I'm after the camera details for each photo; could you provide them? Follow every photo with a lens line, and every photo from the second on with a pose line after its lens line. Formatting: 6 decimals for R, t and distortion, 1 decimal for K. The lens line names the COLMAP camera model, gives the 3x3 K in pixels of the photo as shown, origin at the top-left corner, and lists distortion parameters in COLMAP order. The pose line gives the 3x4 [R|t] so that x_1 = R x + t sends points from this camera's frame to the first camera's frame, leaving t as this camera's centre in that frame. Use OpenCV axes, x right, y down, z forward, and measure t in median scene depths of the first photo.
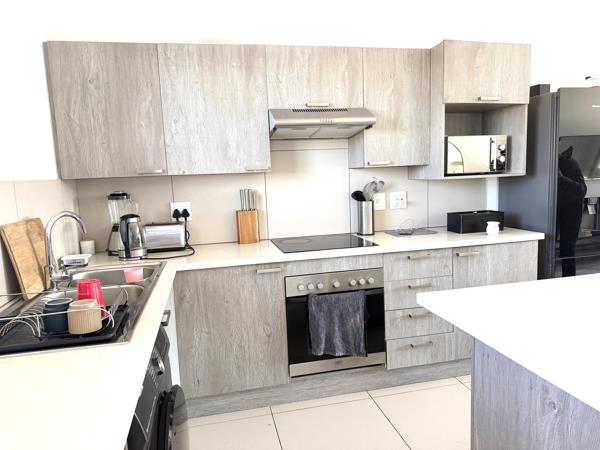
lens RADIAL K [[390.6, 0, 303.7], [0, 390.6, 228.8], [0, 0, 1]] dist [0.014636, -0.001894]
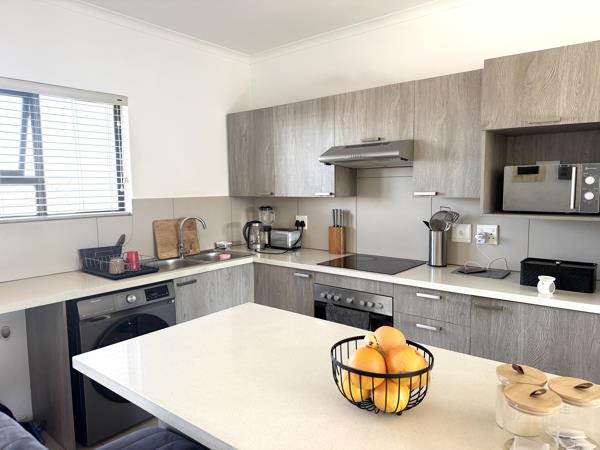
lens RADIAL K [[415.5, 0, 304.7], [0, 415.5, 228.2], [0, 0, 1]] dist [0.027711, -0.040937]
pose [[0.631271, 0.114050, -0.767131, 0.820769], [-0.121761, 0.991436, 0.047201, -0.096360], [0.765945, 0.063610, 0.639752, 0.108636]]
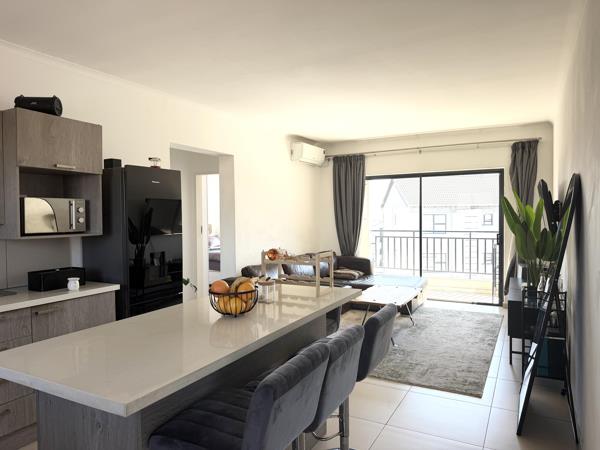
lens RADIAL K [[415.5, 0, 289.7], [0, 415.5, 224.1], [0, 0, 1]] dist [0.027711, -0.040937]
pose [[0.665064, 0.018159, 0.746566, 0.017950], [0.081862, 0.991907, -0.097052, -0.004739], [-0.742286, 0.125661, 0.658195, -0.219767]]
